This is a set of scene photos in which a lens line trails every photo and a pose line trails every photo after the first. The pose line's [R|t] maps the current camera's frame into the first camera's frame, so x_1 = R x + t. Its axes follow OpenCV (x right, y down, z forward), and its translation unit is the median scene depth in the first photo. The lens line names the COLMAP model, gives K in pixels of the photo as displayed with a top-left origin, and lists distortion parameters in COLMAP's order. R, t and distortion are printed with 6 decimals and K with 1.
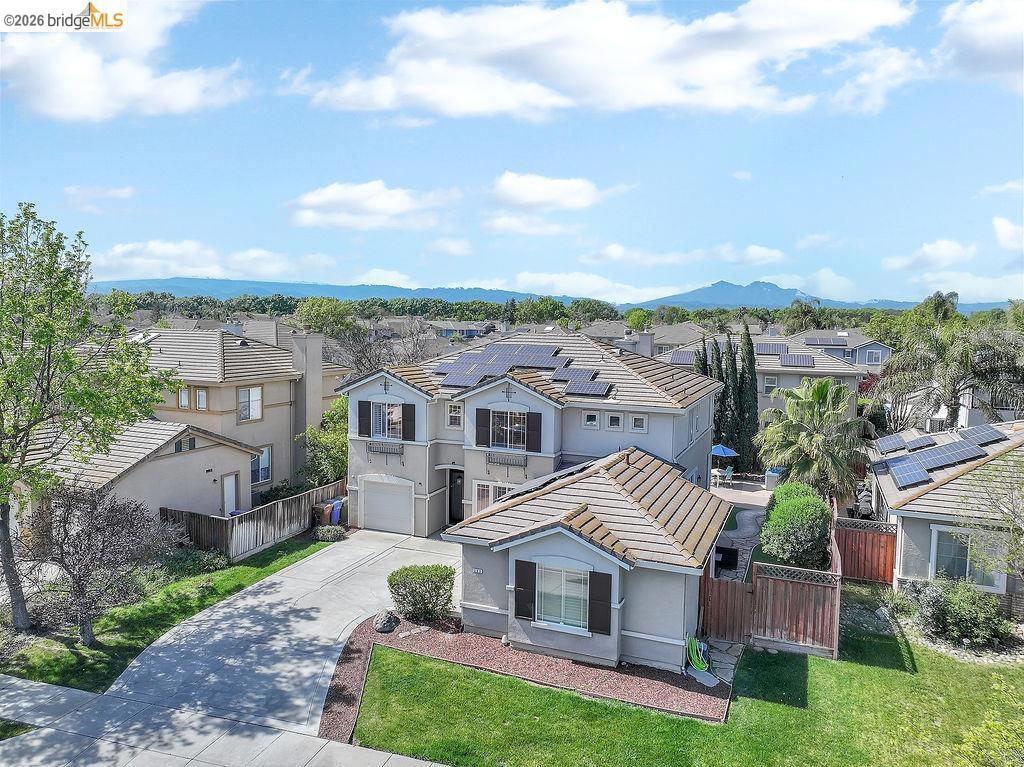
lens RADIAL K [[734.9, 0, 512.0], [0, 734.9, 383.5], [0, 0, 1]] dist [-0.004349, 0.021515]
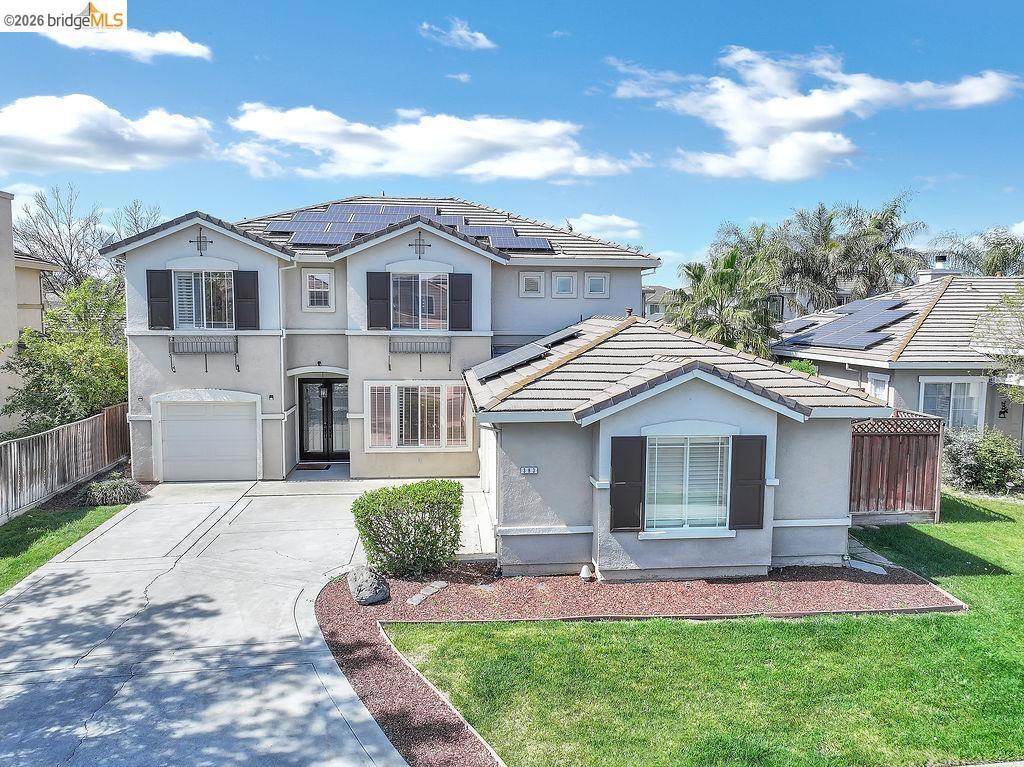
lens RADIAL K [[734.9, 0, 512.0], [0, 734.9, 383.5], [0, 0, 1]] dist [-0.004349, 0.021515]
pose [[0.880730, -0.053909, 0.470540, -0.326766], [0.047847, 0.998546, 0.024844, 0.161583], [-0.471195, 0.000632, 0.882029, 0.456135]]
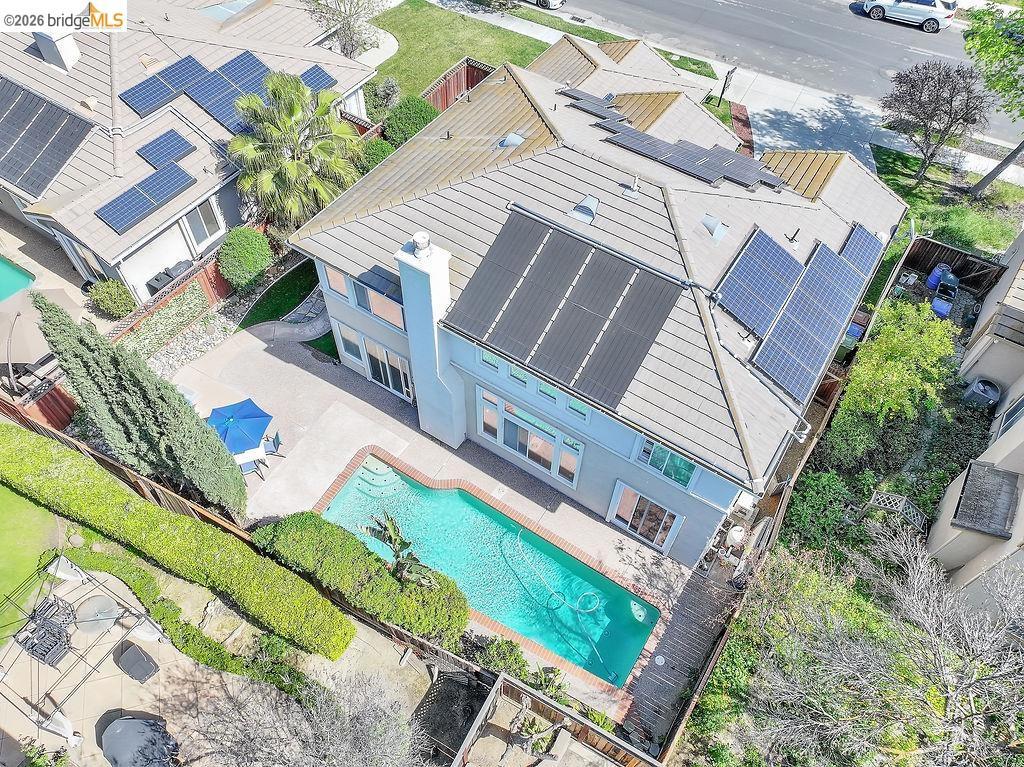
lens RADIAL K [[734.9, 0, 512.0], [0, 734.9, 383.5], [0, 0, 1]] dist [-0.004349, 0.021515]
pose [[-0.980789, -0.177887, 0.080063, 0.075621], [-0.022826, 0.512259, 0.858528, -0.739176], [-0.193734, 0.840207, -0.506478, 2.252084]]
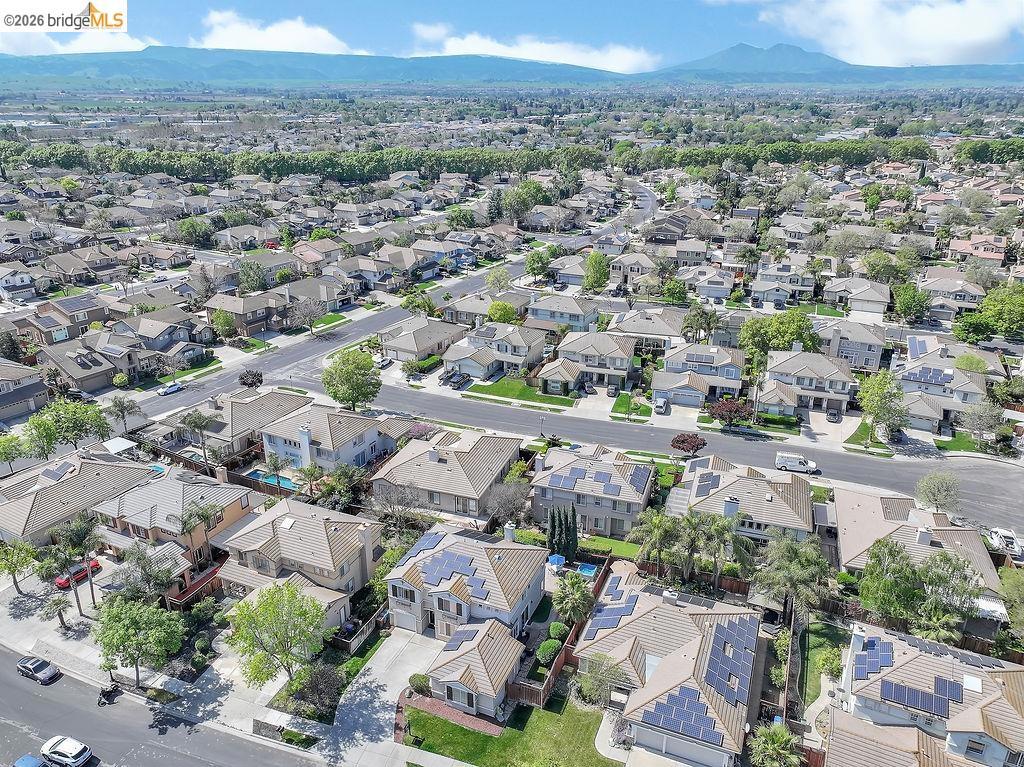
lens RADIAL K [[734.9, 0, 512.0], [0, 734.9, 383.5], [0, 0, 1]] dist [-0.004349, 0.021515]
pose [[0.999866, -0.014180, -0.008204, 0.322789], [0.015929, 0.958438, 0.284857, -1.871088], [0.003824, -0.284950, 0.958535, -1.679490]]
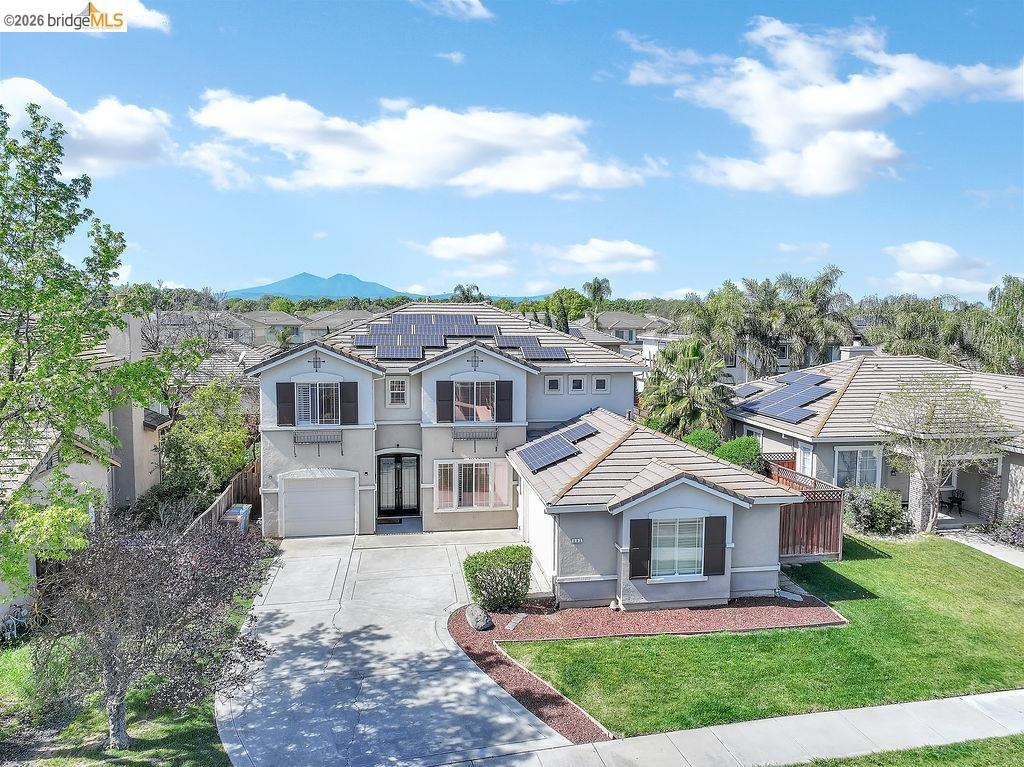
lens RADIAL K [[734.9, 0, 512.0], [0, 734.9, 383.5], [0, 0, 1]] dist [-0.004349, 0.021515]
pose [[0.852464, -0.058341, 0.519520, -0.573584], [0.053159, 0.998276, 0.024877, 0.024786], [-0.520076, 0.006410, 0.854096, 0.228303]]
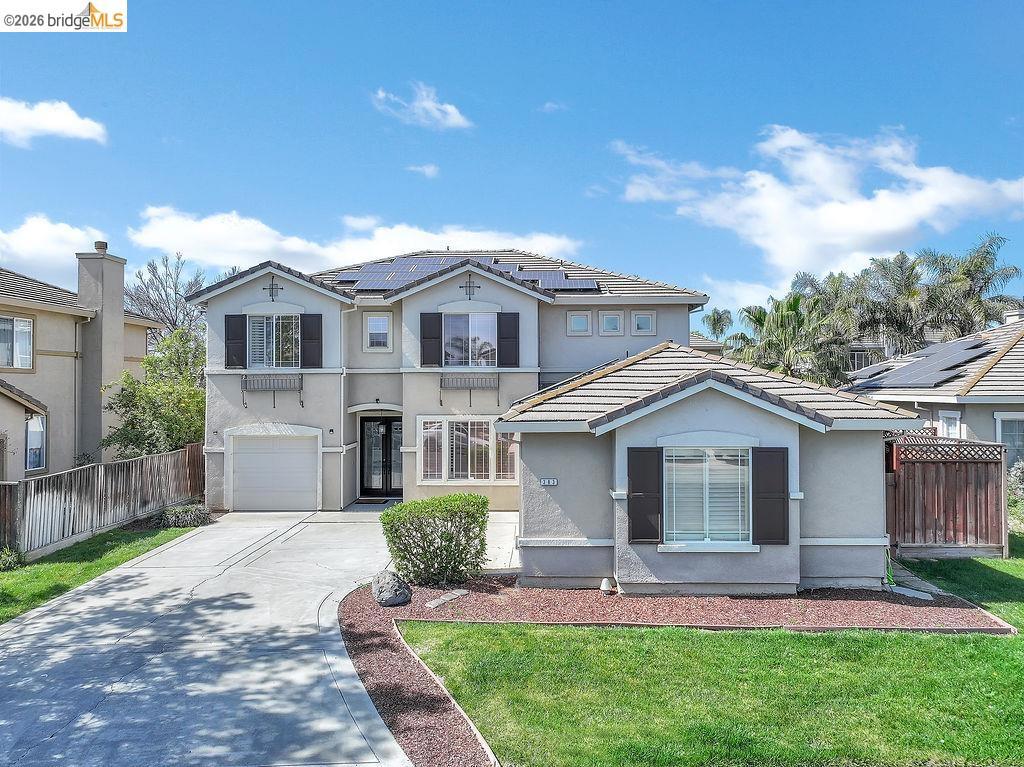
lens RADIAL K [[734.9, 0, 512.0], [0, 734.9, 383.5], [0, 0, 1]] dist [-0.004349, 0.021515]
pose [[0.935643, -0.015422, 0.352611, -0.281849], [0.047972, 0.995331, -0.083759, 0.214297], [-0.349673, 0.095284, 0.932014, 0.410088]]
